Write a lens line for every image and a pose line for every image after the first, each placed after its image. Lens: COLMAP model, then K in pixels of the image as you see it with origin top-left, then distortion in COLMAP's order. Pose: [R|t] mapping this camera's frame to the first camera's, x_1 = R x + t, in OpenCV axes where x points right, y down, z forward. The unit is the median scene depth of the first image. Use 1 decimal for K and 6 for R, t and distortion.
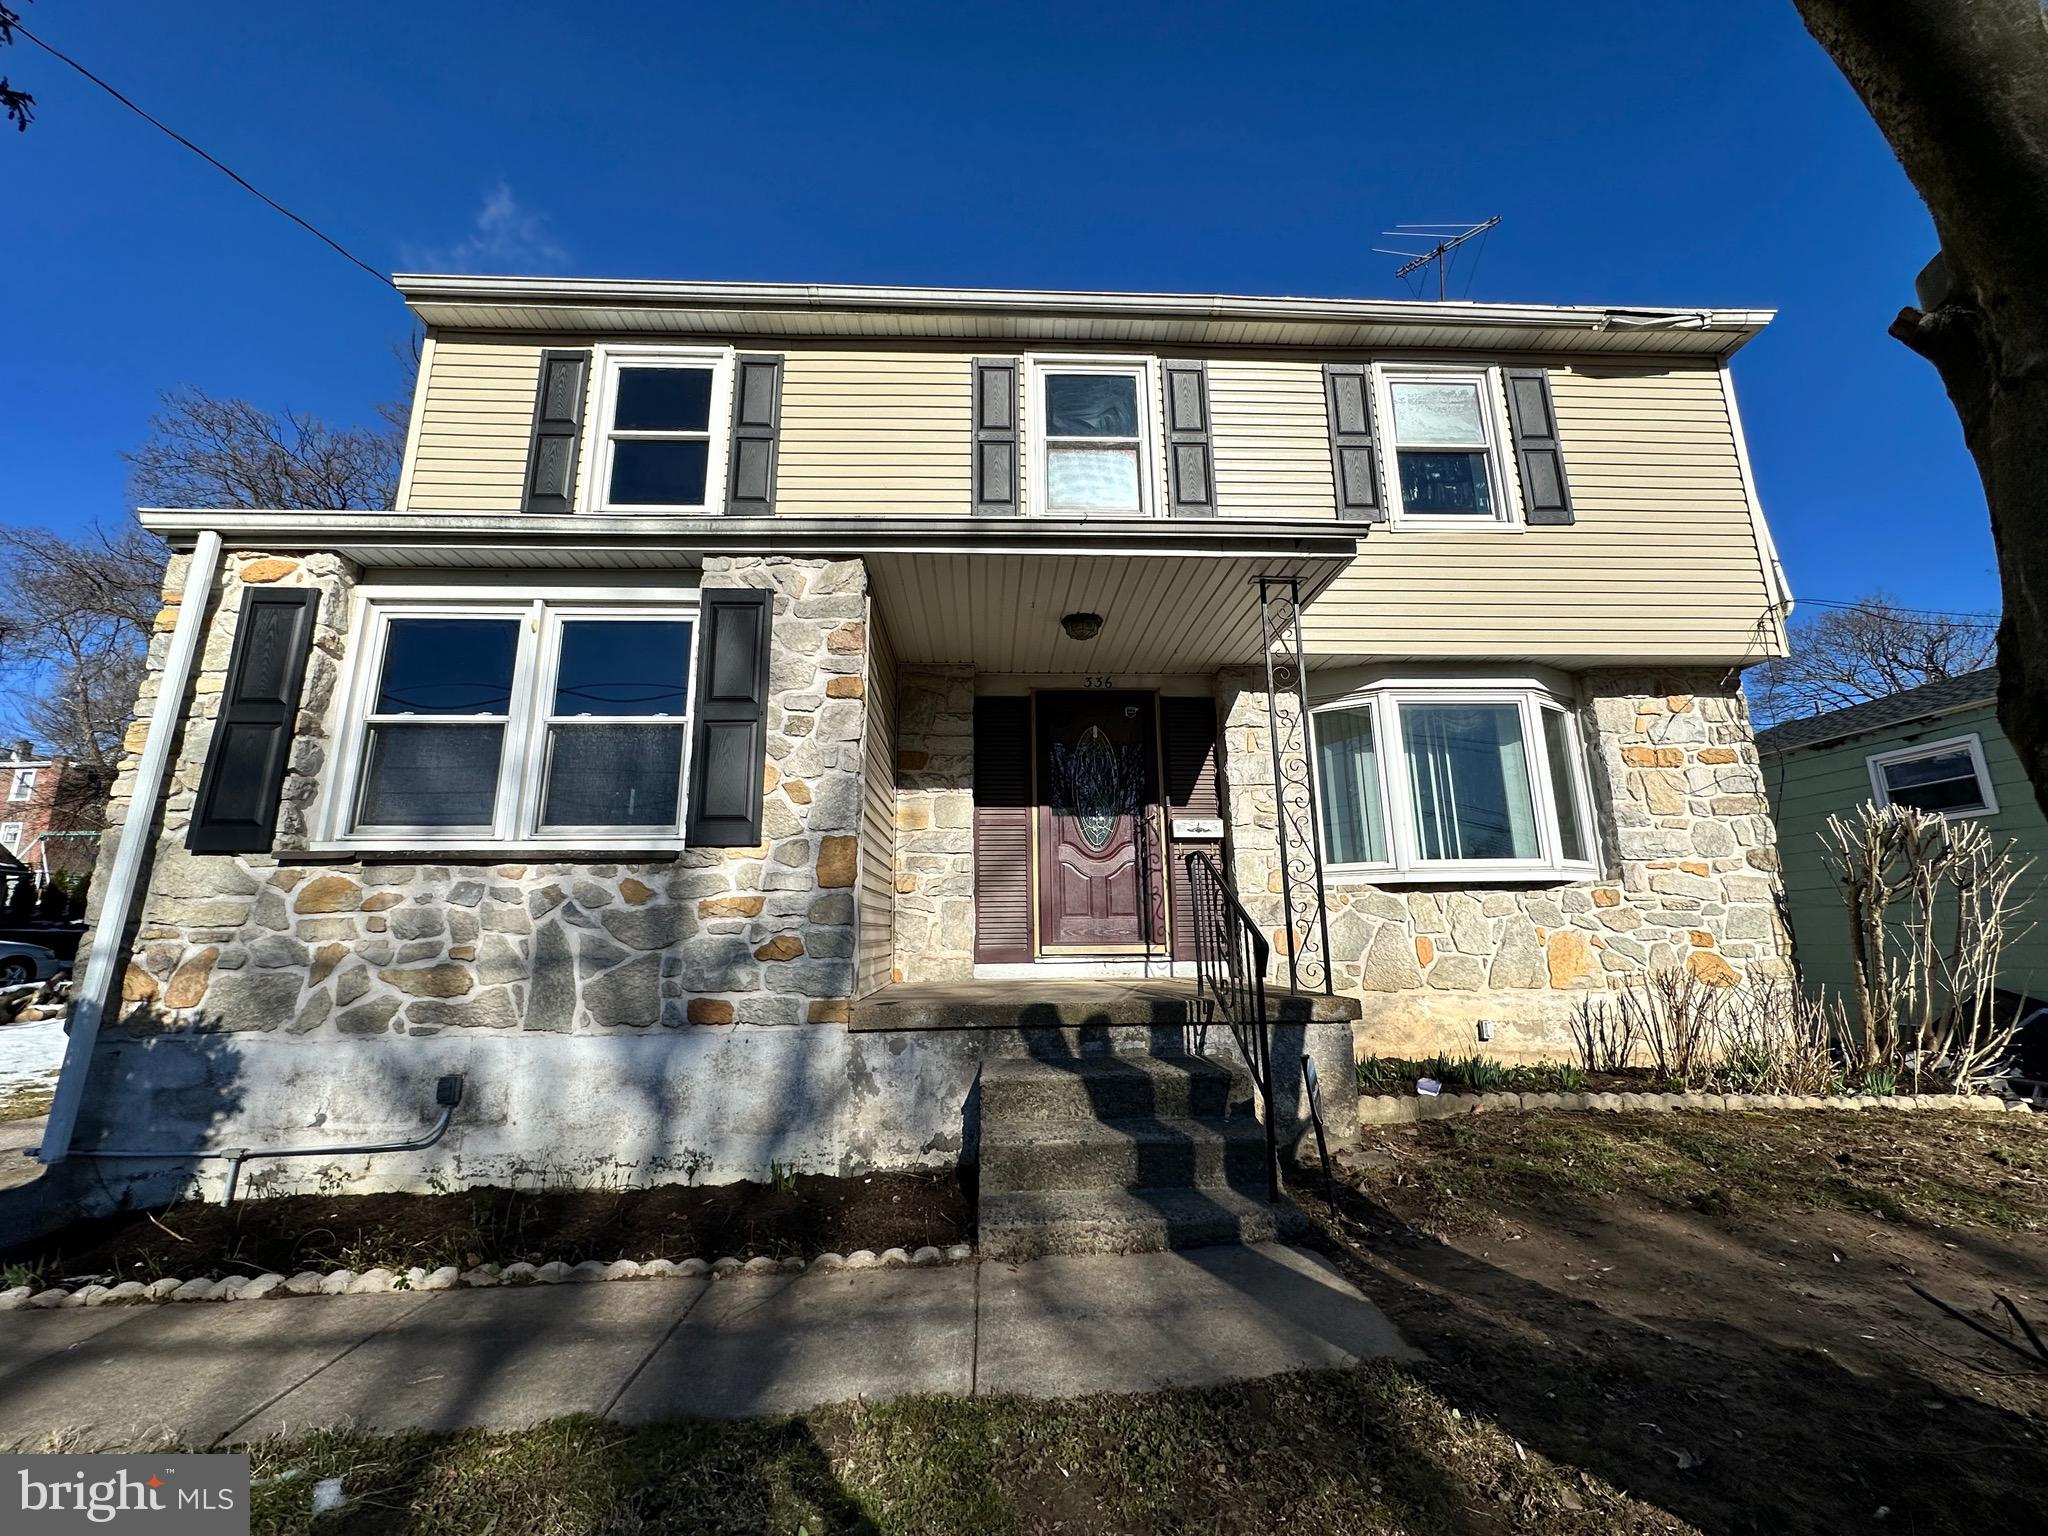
lens RADIAL K [[807.1, 0, 1024.0], [0, 807.1, 768.0], [0, 0, 1]] dist [-0.000487, 0.000186]
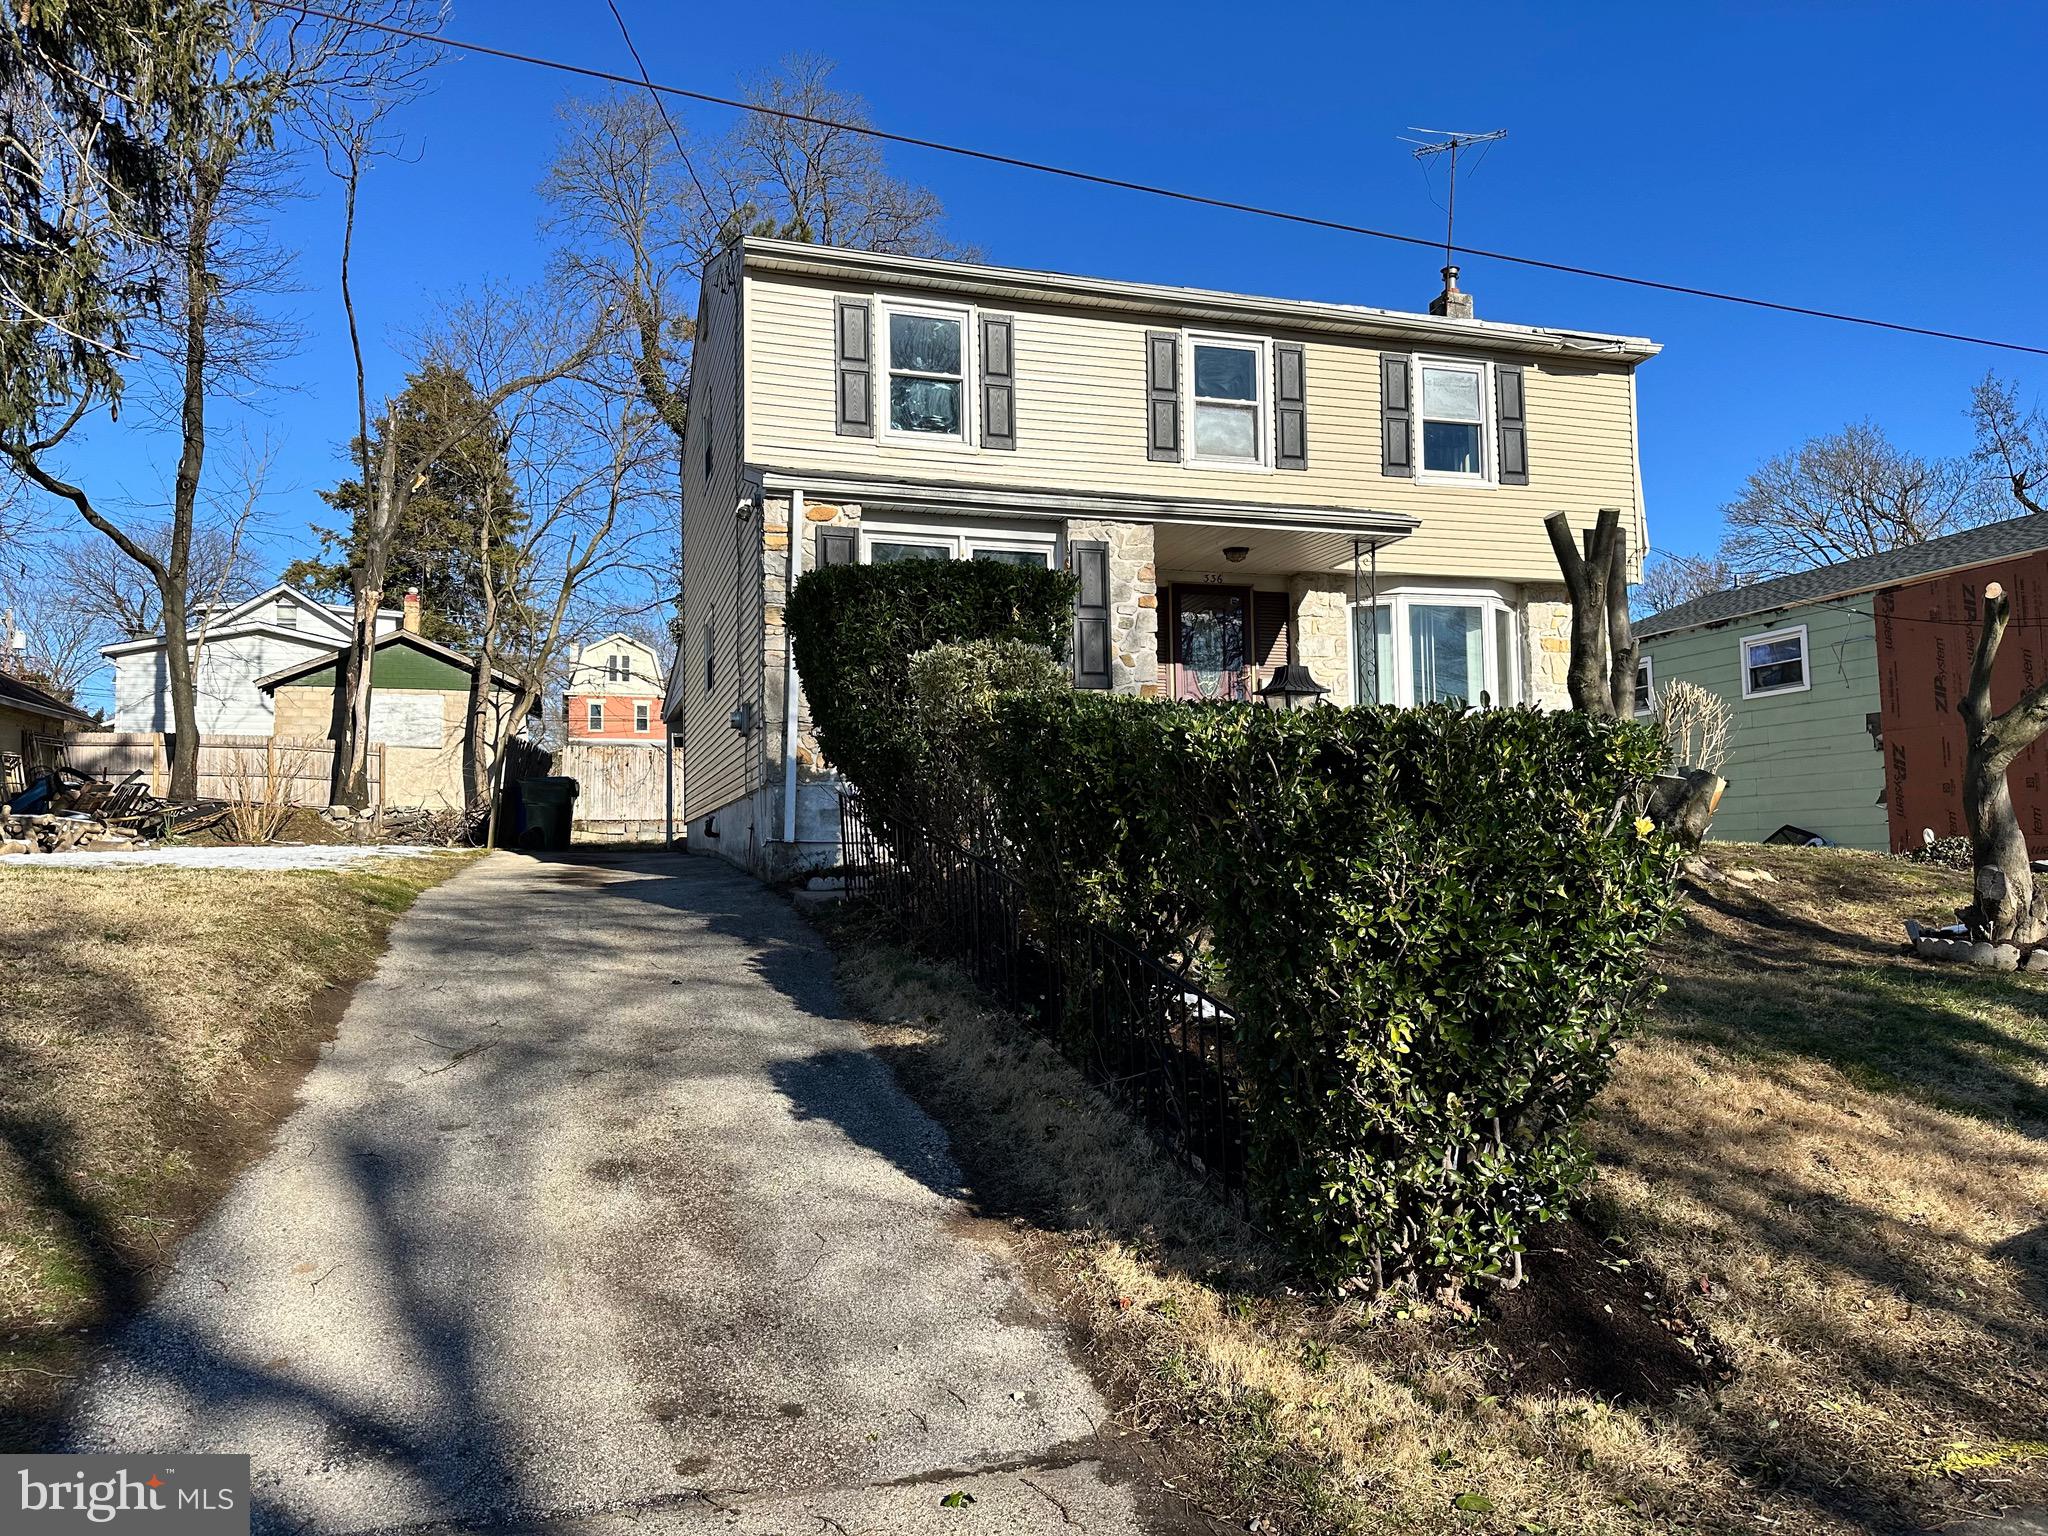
lens RADIAL K [[1403.4, 0, 1024.0], [0, 1403.4, 768.0], [0, 0, 1]] dist [0.124426, -0.172348]
pose [[0.965380, 0.014597, 0.260439, -0.875821], [-0.051258, 0.989582, 0.134535, -0.095566], [-0.255762, -0.143227, 0.956071, -1.324202]]
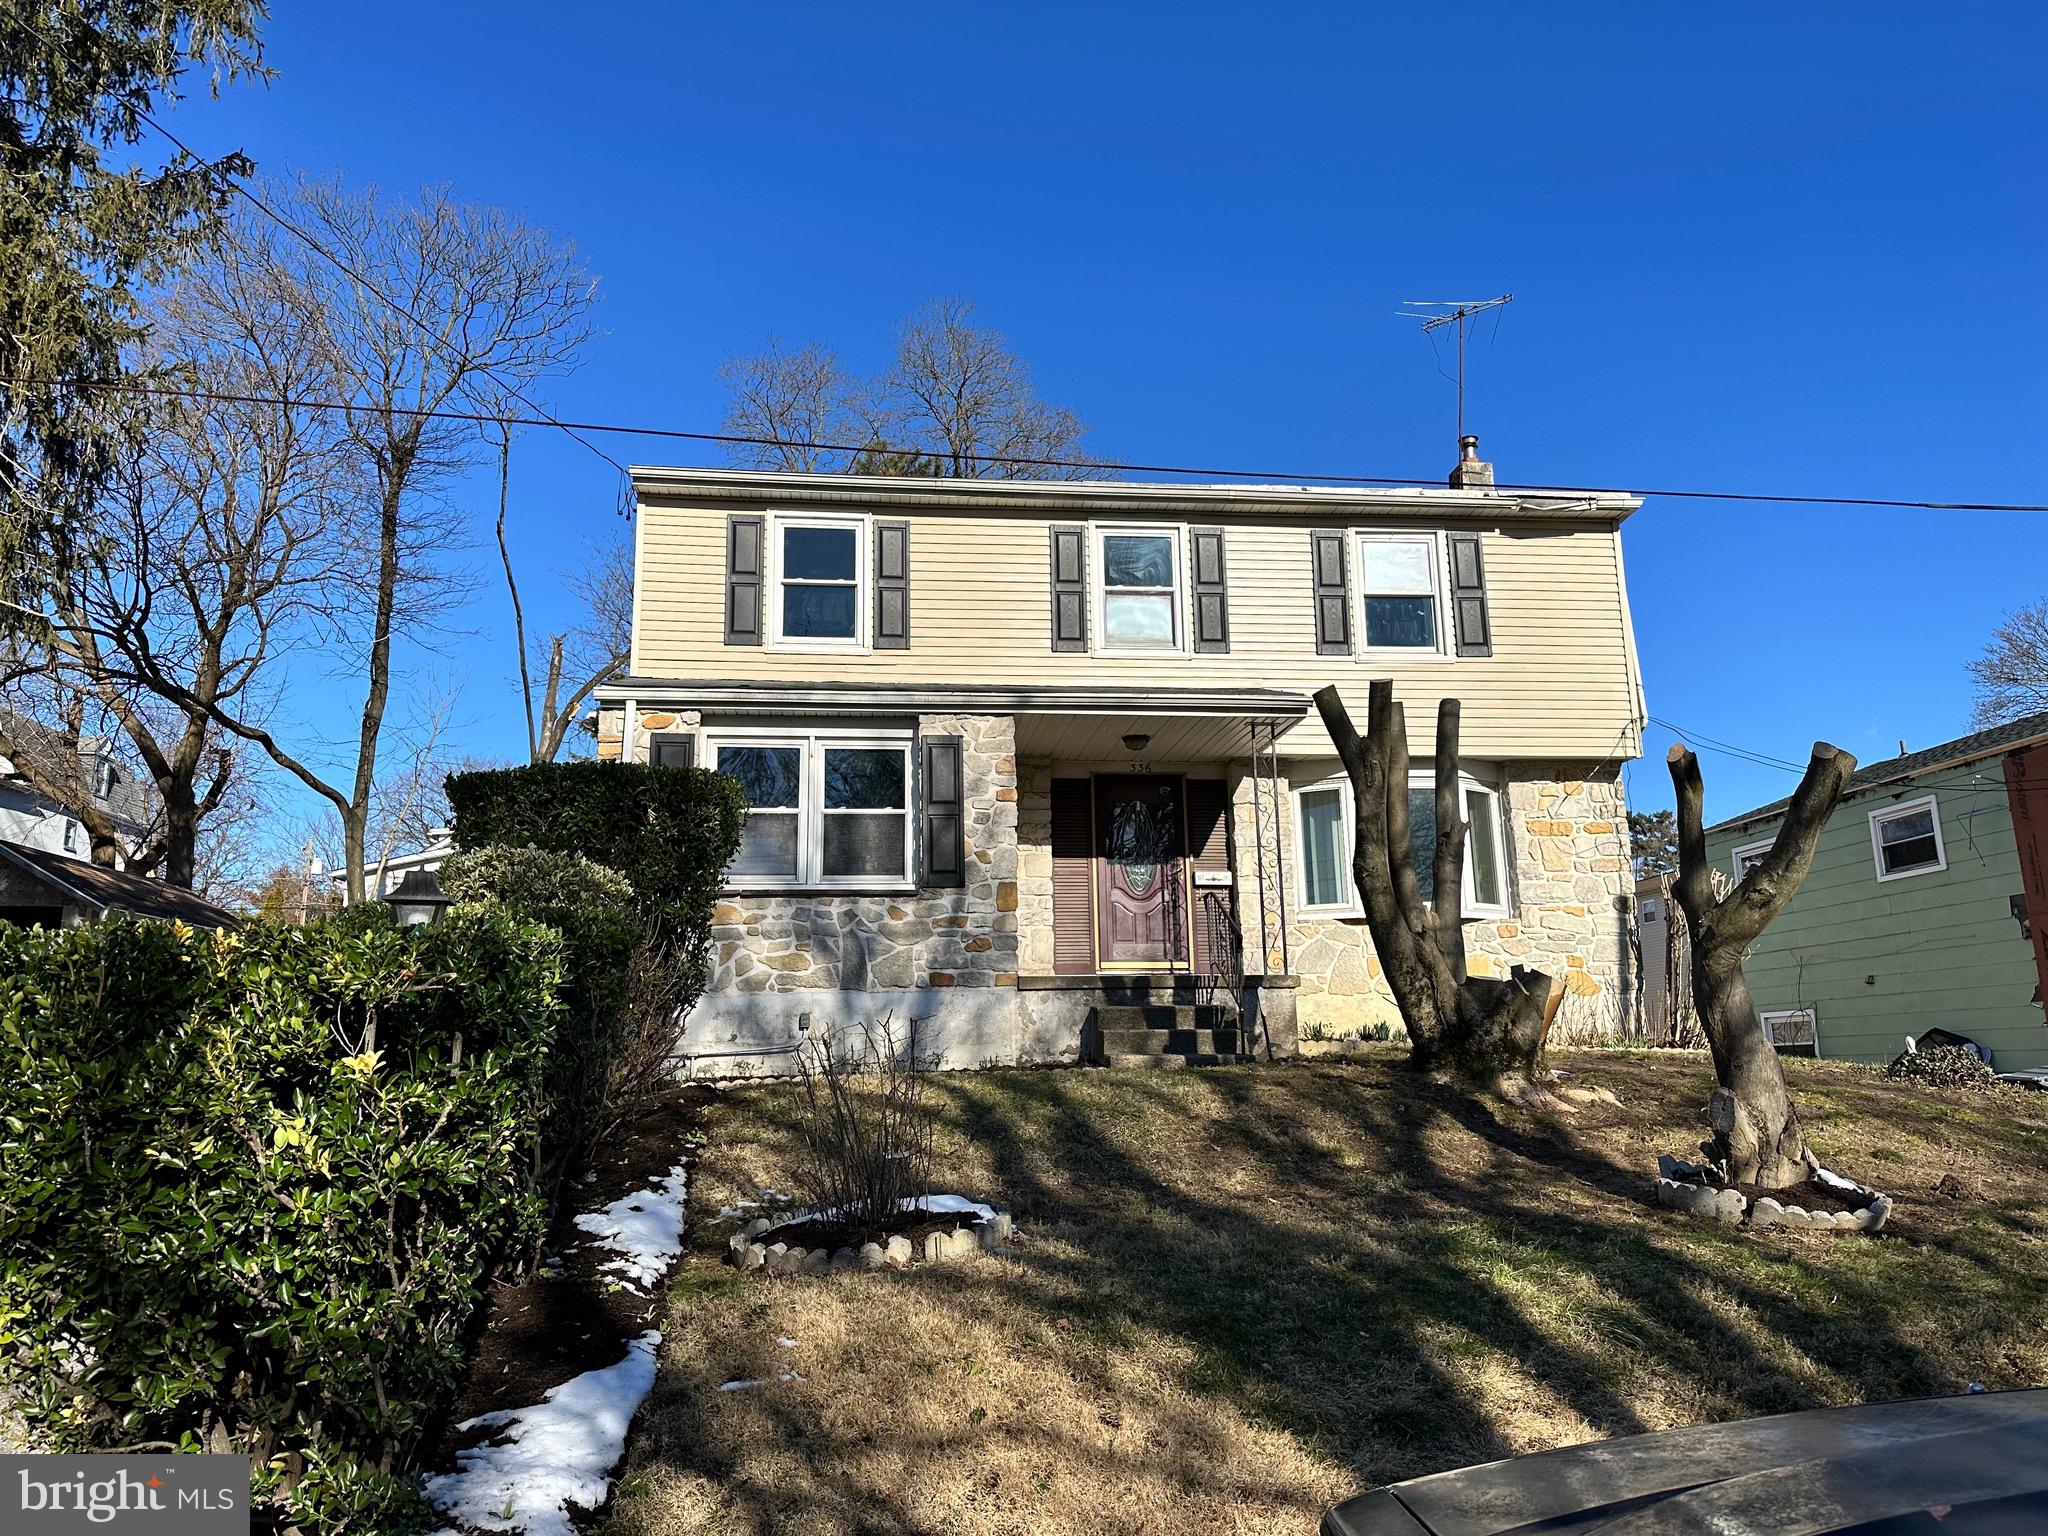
lens RADIAL K [[1403.4, 0, 1024.0], [0, 1403.4, 768.0], [0, 0, 1]] dist [0.124426, -0.172348]
pose [[0.997780, 0.010333, 0.065786, -0.259236], [-0.010436, 0.999945, 0.001234, -0.109685], [-0.065769, -0.001918, 0.997833, -1.337305]]
